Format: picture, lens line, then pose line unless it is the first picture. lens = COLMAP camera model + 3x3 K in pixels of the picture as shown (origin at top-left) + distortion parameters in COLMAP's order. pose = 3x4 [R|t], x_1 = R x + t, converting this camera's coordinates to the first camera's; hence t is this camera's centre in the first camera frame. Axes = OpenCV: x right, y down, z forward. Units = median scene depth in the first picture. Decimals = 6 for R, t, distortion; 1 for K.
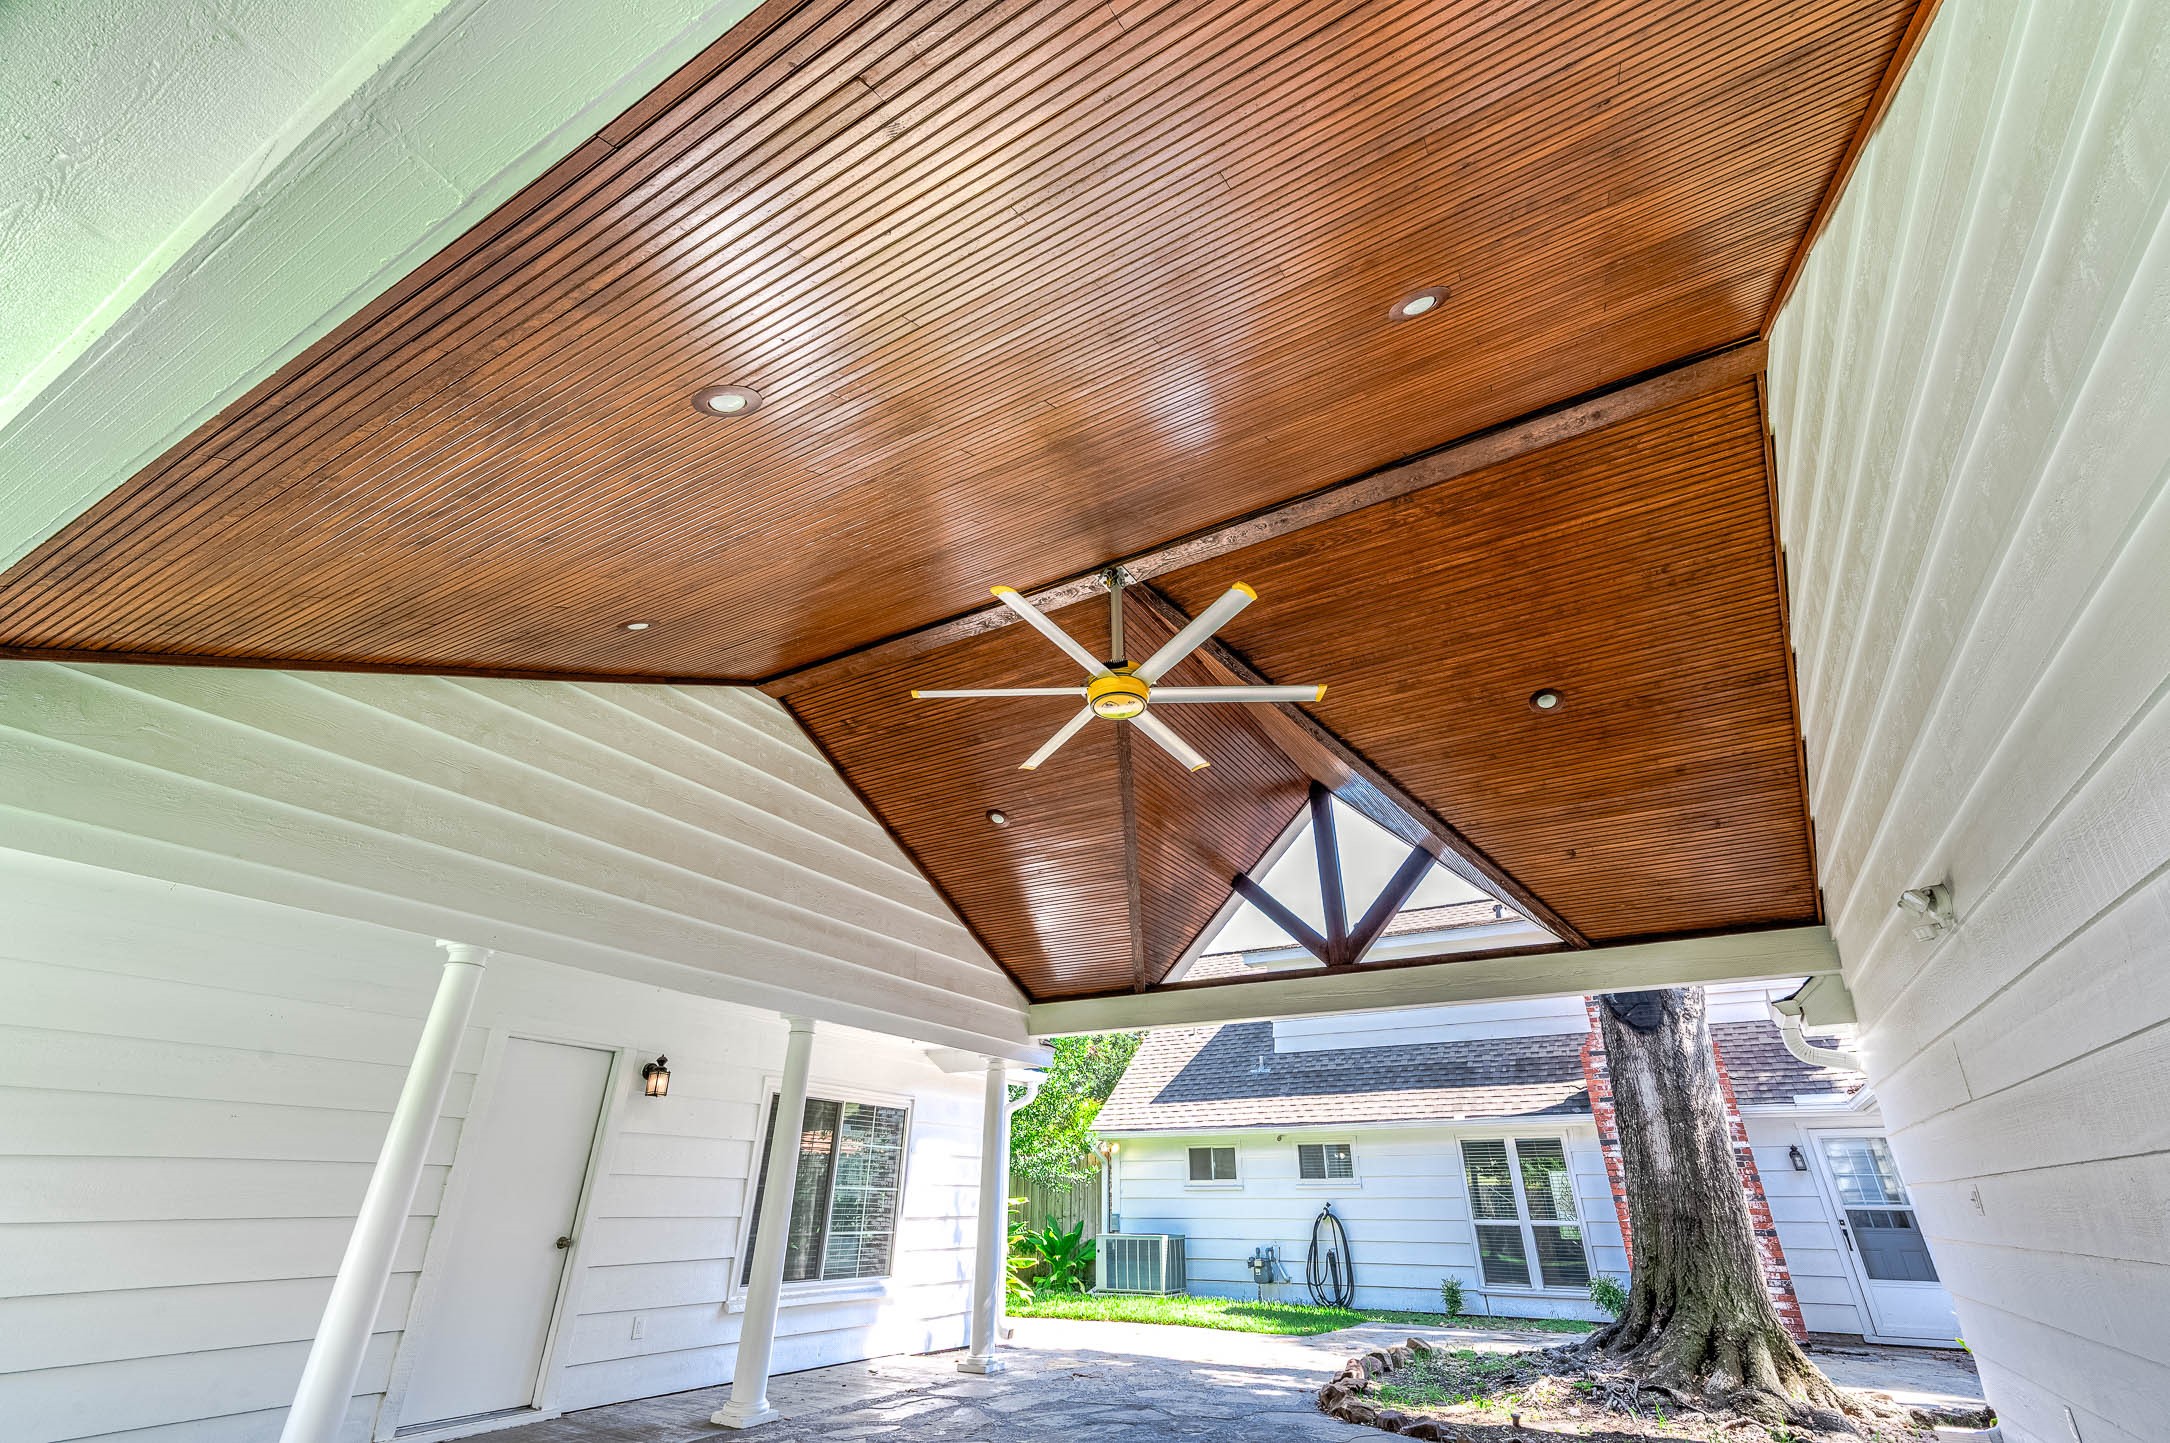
lens RADIAL K [[941.7, 0, 1081.4], [0, 941.7, 713.2], [0, 0, 1]] dist [0.001142, -0.000102]
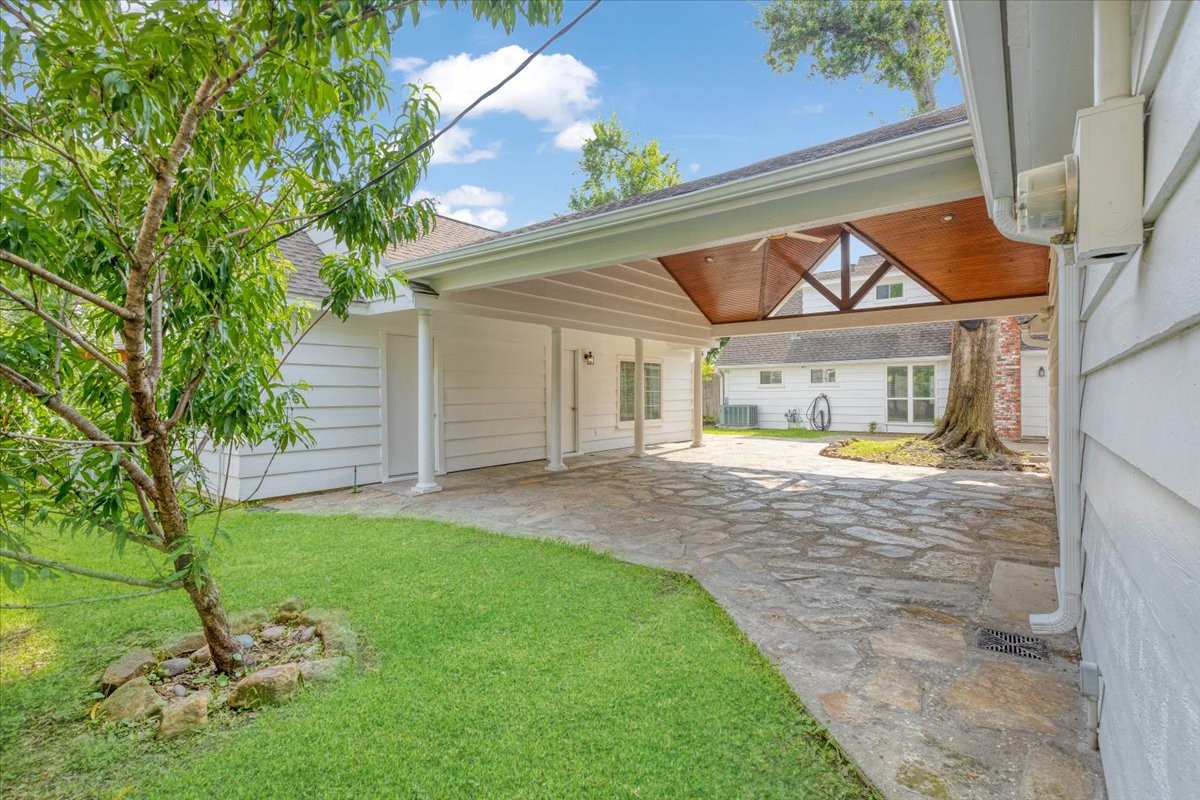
lens RADIAL K [[558.6, 0, 600.9], [0, 558.6, 402.1], [0, 0, 1]] dist [0.003496, 0.000857]
pose [[0.991188, -0.010609, -0.132036, -0.169131], [0.072495, 0.877704, 0.473688, -0.259468], [0.110863, -0.479085, 0.870739, -0.466281]]
